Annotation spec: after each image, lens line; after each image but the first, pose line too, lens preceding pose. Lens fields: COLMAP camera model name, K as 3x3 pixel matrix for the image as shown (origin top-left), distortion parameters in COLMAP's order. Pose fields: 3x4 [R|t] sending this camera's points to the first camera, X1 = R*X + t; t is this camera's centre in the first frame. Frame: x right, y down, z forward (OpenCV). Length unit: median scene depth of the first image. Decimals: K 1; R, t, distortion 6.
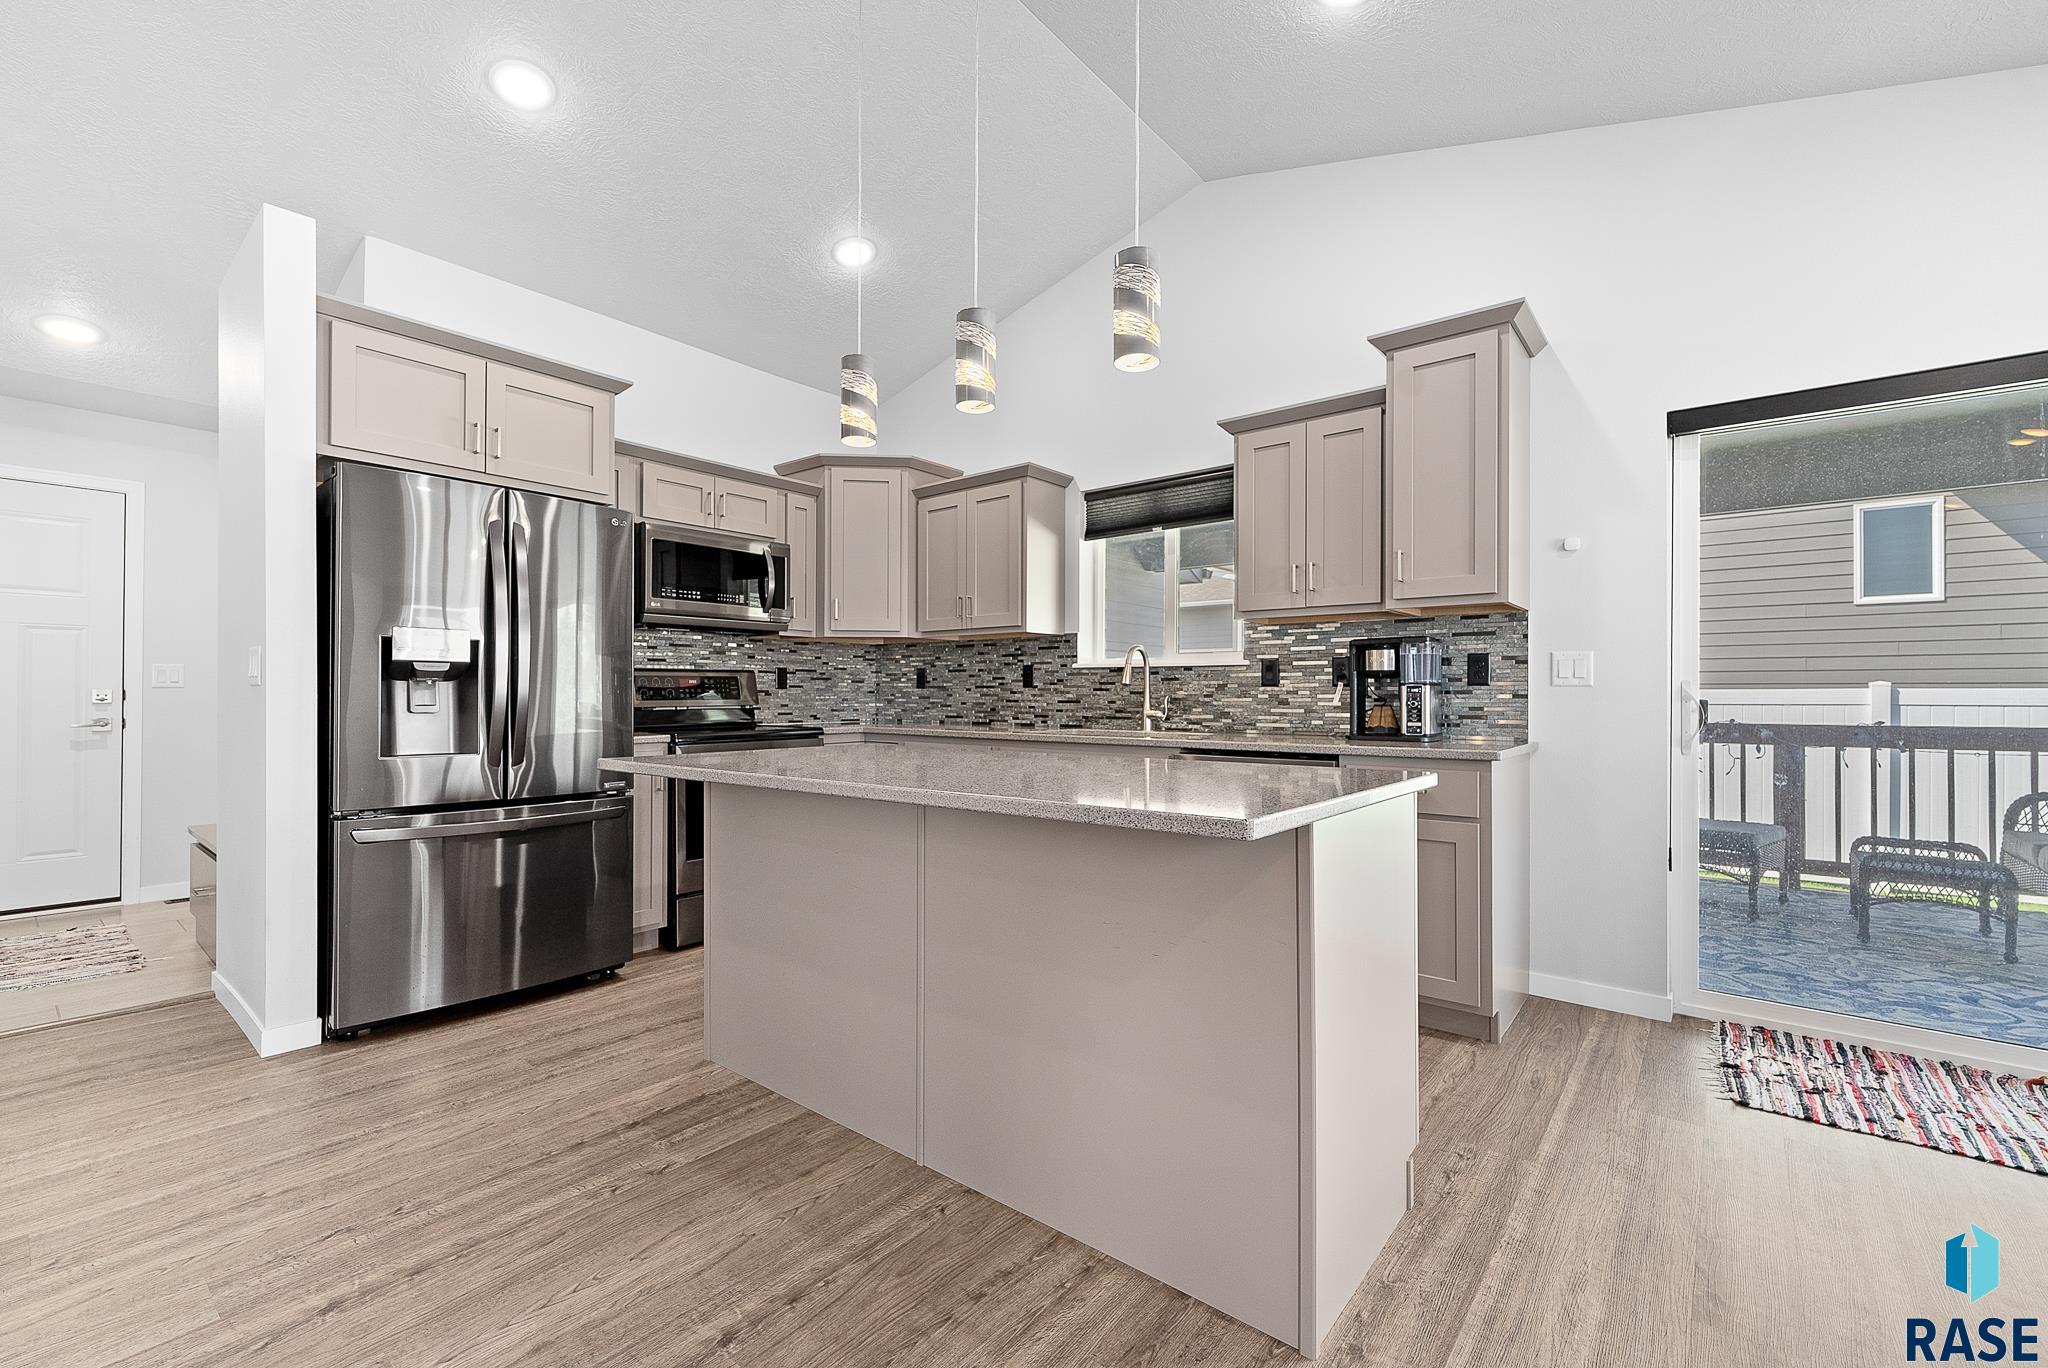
lens RADIAL K [[855.9, 0, 1024.6], [0, 855.9, 688.5], [0, 0, 1]] dist [-0.000609, -0.000602]
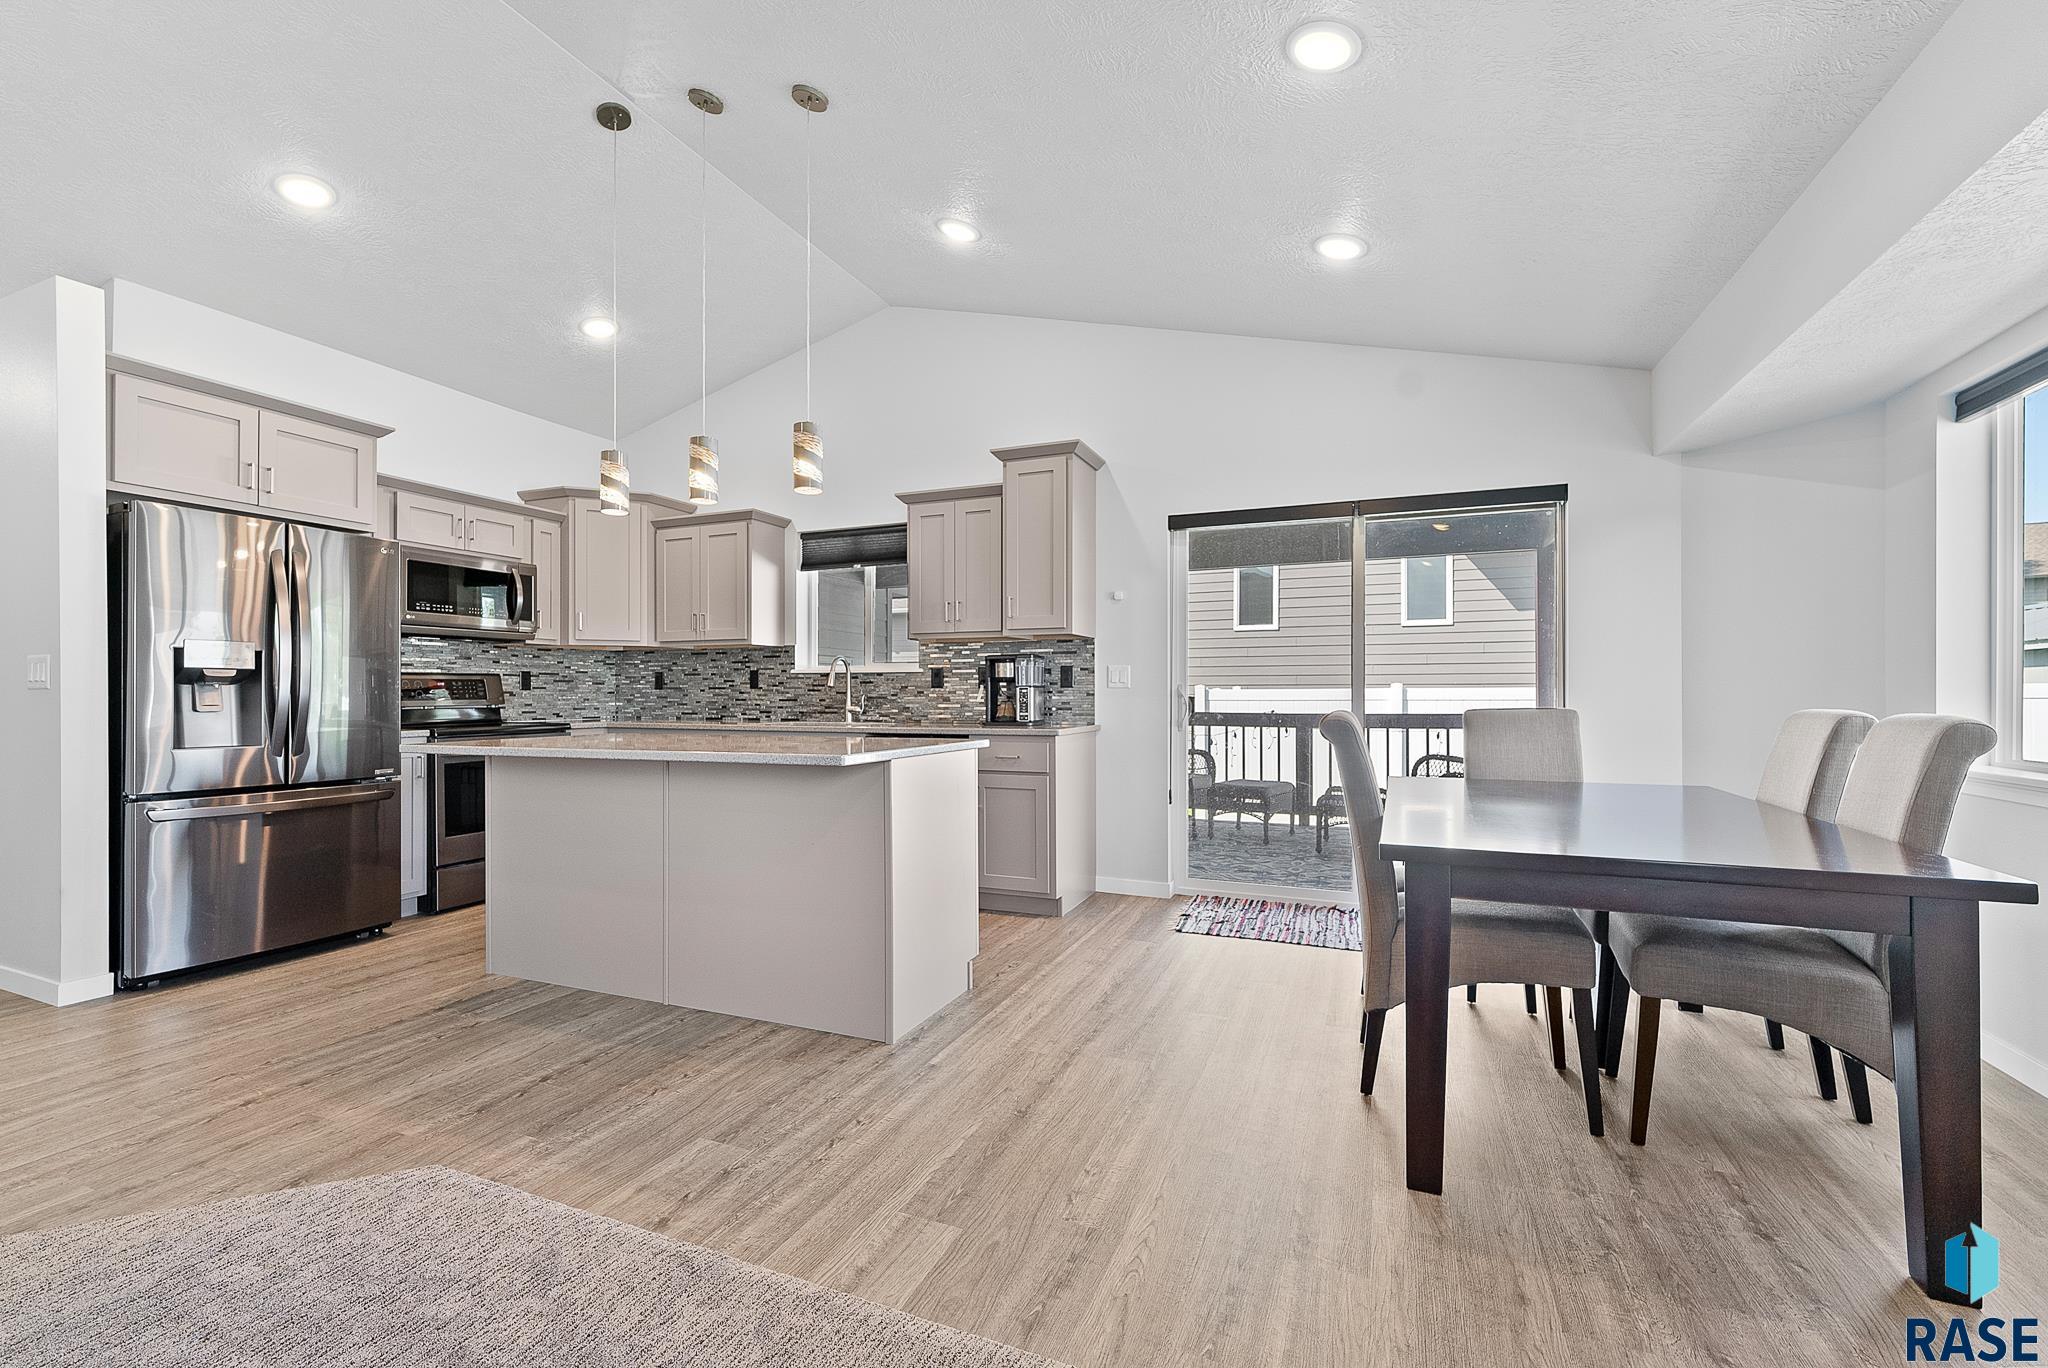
lens RADIAL K [[855.9, 0, 1020.8], [0, 855.9, 691.4], [0, 0, 1]] dist [-0.000609, -0.000602]
pose [[0.959148, -0.002283, 0.282897, 0.034895], [0.001142, 0.999991, 0.004197, -0.002837], [-0.282904, -0.003702, 0.959141, -0.408938]]
